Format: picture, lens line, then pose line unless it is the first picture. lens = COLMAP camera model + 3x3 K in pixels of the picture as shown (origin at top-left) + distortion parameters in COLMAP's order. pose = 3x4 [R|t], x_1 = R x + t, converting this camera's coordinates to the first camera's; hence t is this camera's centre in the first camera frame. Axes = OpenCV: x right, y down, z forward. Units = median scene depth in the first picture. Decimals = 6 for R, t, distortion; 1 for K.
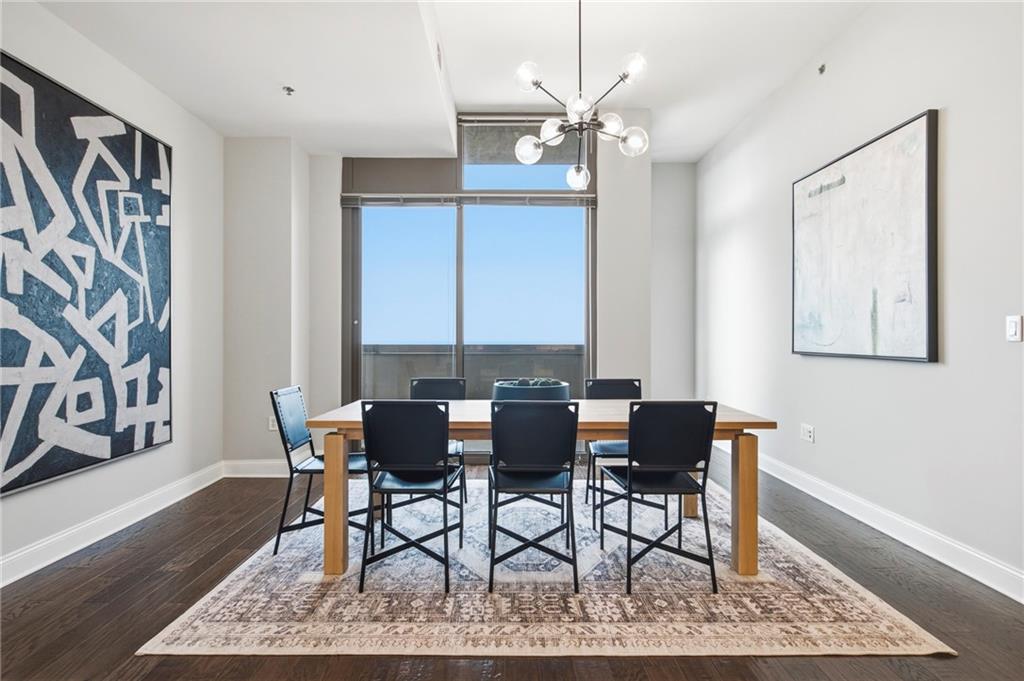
lens RADIAL K [[530.6, 0, 507.3], [0, 530.6, 337.7], [0, 0, 1]] dist [-0.003977, -0.000372]
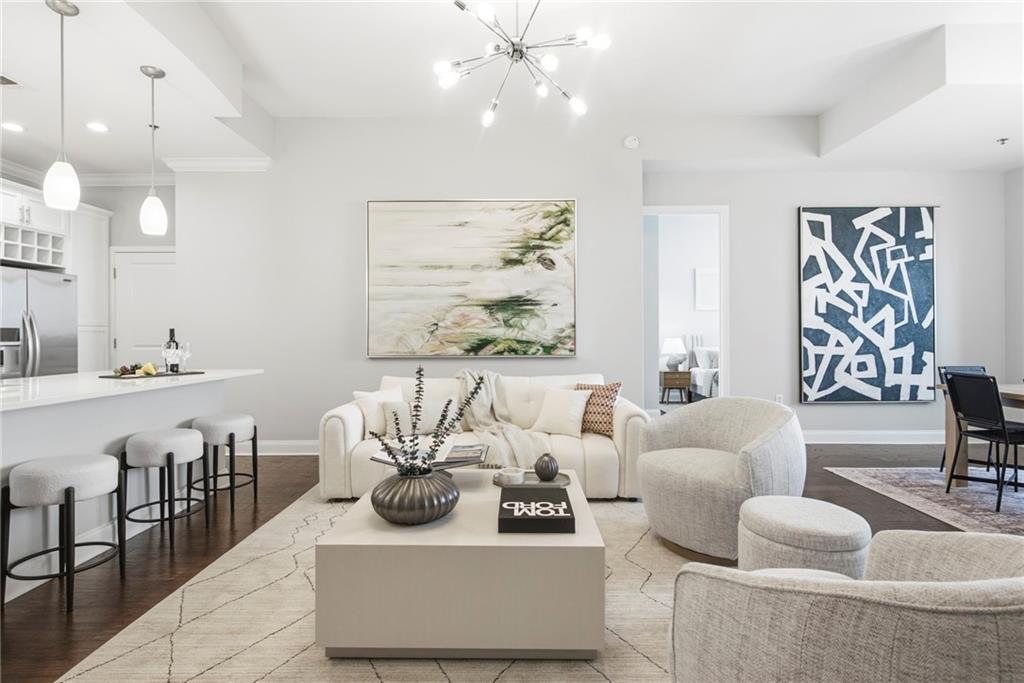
lens RADIAL K [[518.4, 0, 514.5], [0, 518.4, 333.1], [0, 0, 1]] dist [-0.000241, -0.001622]
pose [[-0.003267, -0.001203, -0.999994, 0.996967], [0.005231, 0.999986, -0.001220, -0.002621], [0.999981, -0.005235, -0.003261, -0.224365]]
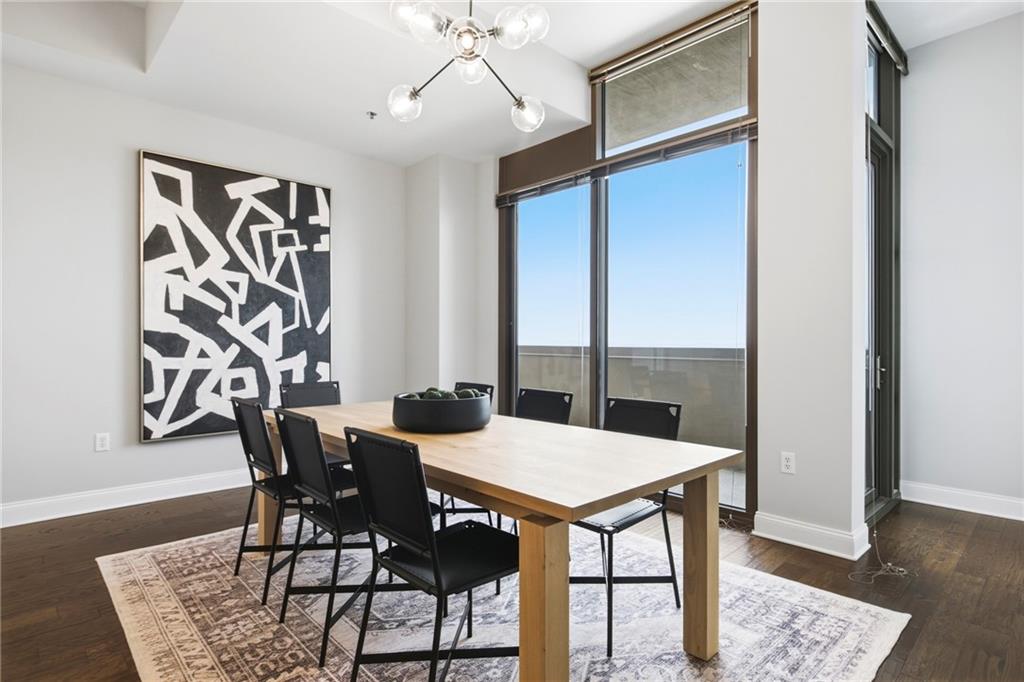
lens RADIAL K [[530.6, 0, 503.4], [0, 530.6, 342.0], [0, 0, 1]] dist [-0.003977, -0.000372]
pose [[0.680426, 0.001978, -0.732814, 0.681766], [-0.000417, 0.999997, 0.002312, 0.005236], [0.732817, -0.001267, 0.680425, 0.522175]]
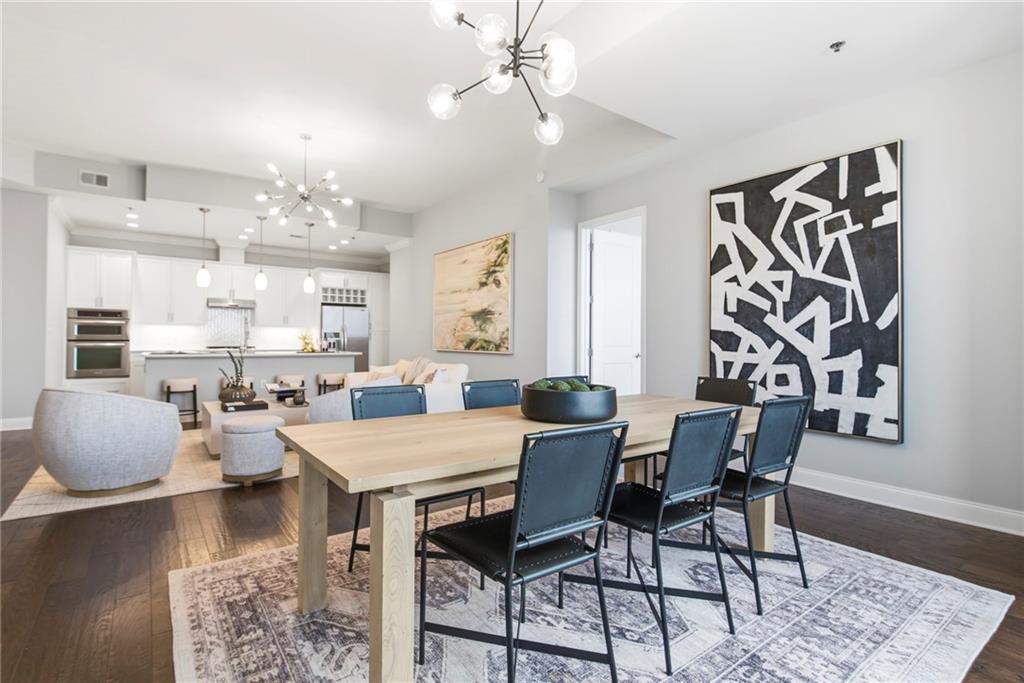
lens RADIAL K [[499.0, 0, 508.2], [0, 499.0, 335.7], [0, 0, 1]] dist [0.003170, -0.002409]
pose [[-0.811236, -0.011454, -0.584607, 0.571722], [-0.007230, 0.999928, -0.009559, 0.017571], [0.584674, -0.003528, -0.811261, 1.571229]]
